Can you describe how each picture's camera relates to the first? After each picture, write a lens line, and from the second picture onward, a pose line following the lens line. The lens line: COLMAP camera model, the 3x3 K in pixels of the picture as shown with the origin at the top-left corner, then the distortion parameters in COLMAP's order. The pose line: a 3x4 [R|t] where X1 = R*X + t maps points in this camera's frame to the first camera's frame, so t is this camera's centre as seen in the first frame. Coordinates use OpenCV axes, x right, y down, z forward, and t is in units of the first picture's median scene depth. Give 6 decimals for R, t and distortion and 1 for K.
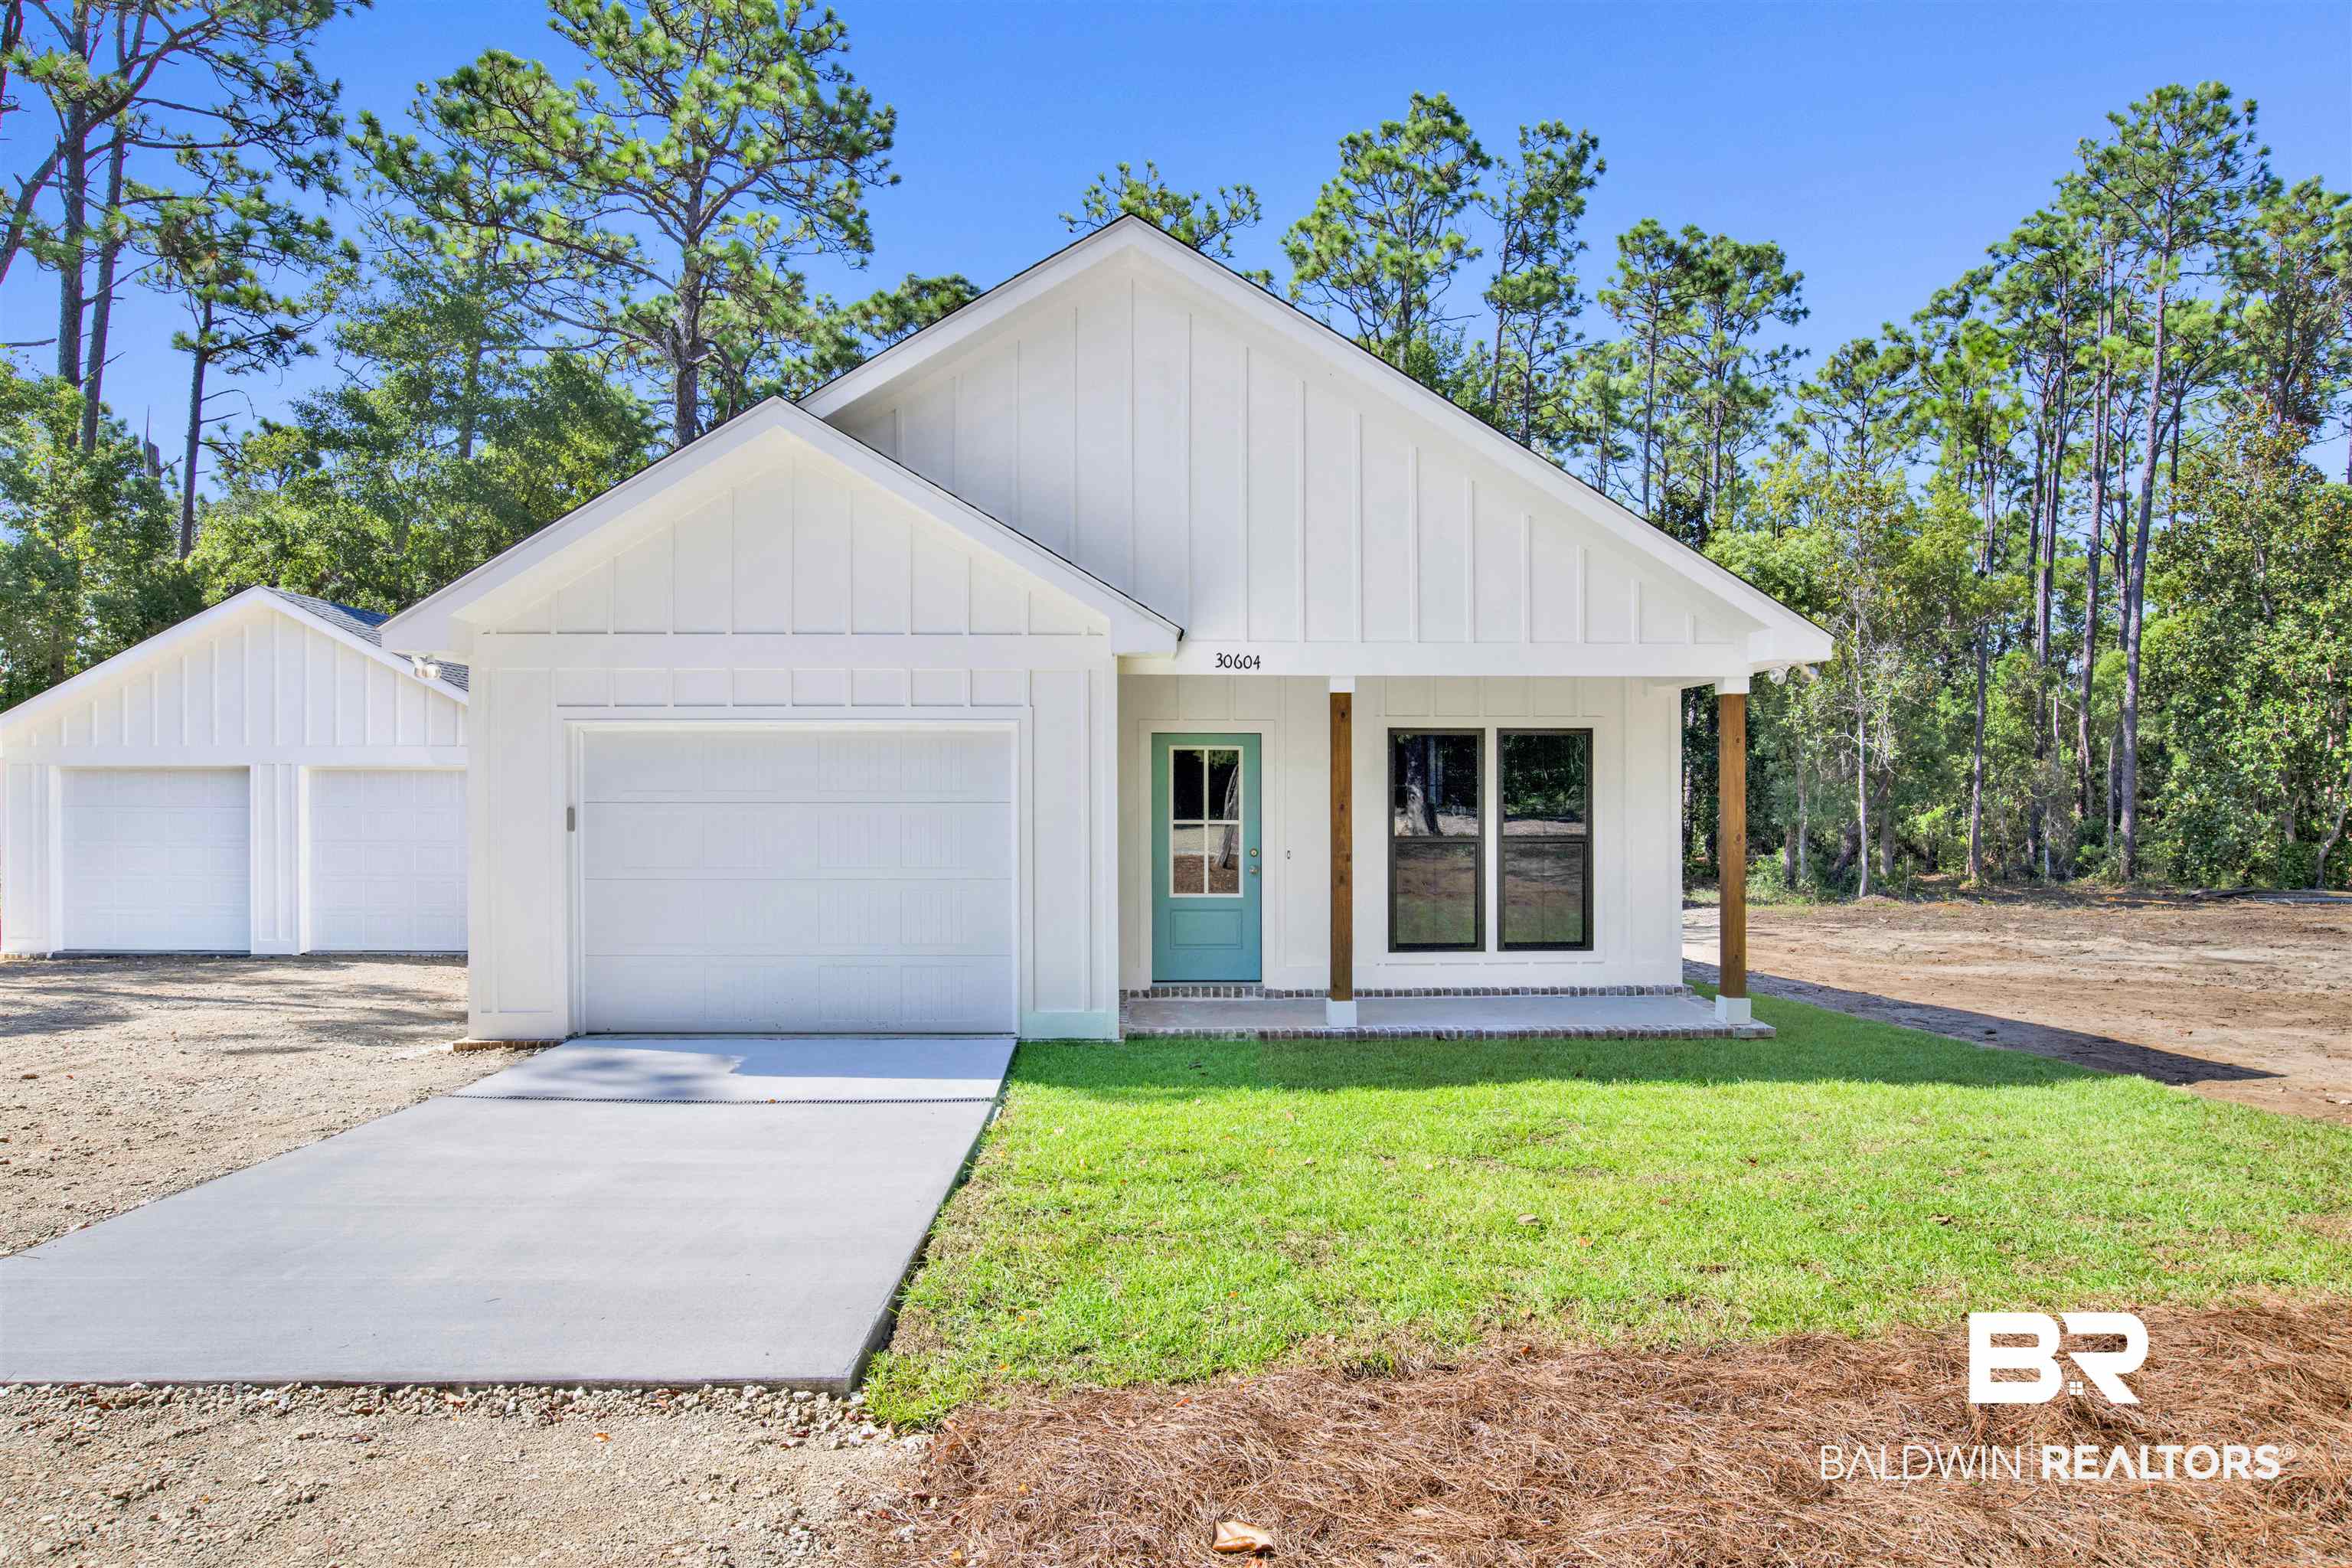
lens RADIAL K [[1455.5, 0, 1176.0], [0, 1455.5, 784.0], [0, 0, 1]] dist [-0.018882, 0.002010]
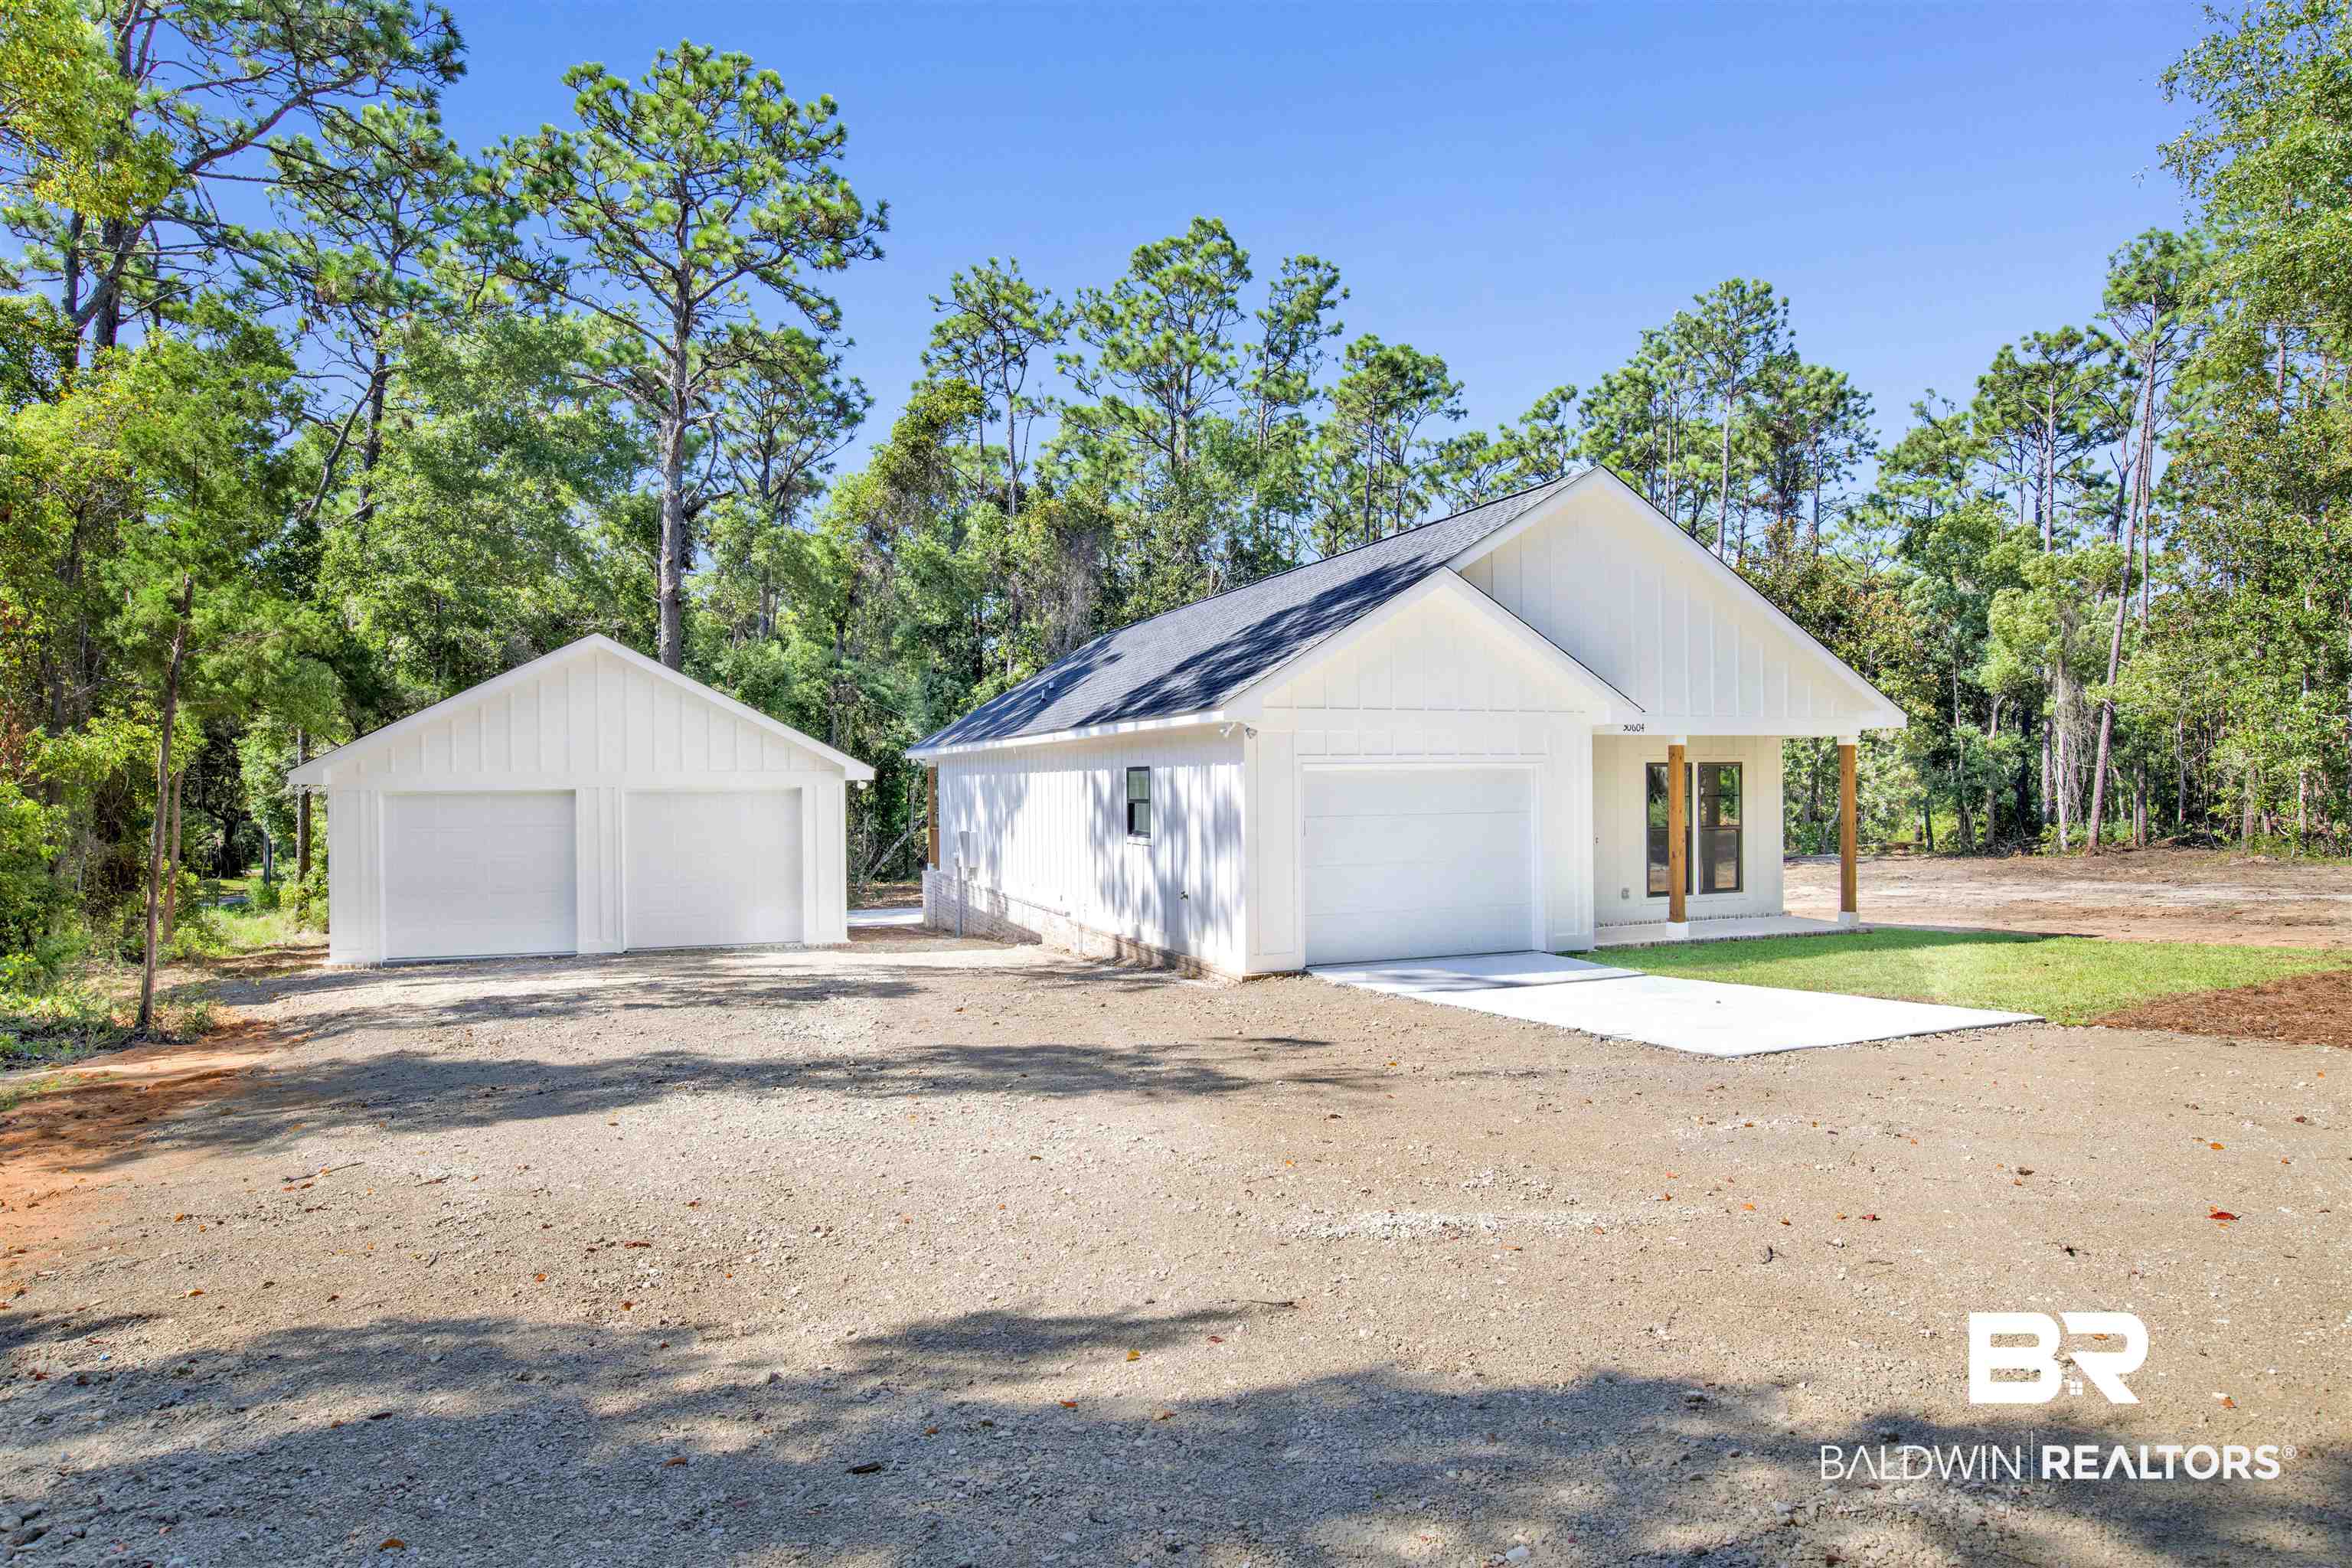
lens RADIAL K [[1372.2, 0, 1176.0], [0, 1372.2, 784.0], [0, 0, 1]] dist [-0.003501, -0.000517]
pose [[0.946970, -0.012546, 0.321077, -0.262595], [0.011174, 0.999919, 0.006118, -0.009161], [-0.321128, -0.002206, 0.947033, -0.092066]]
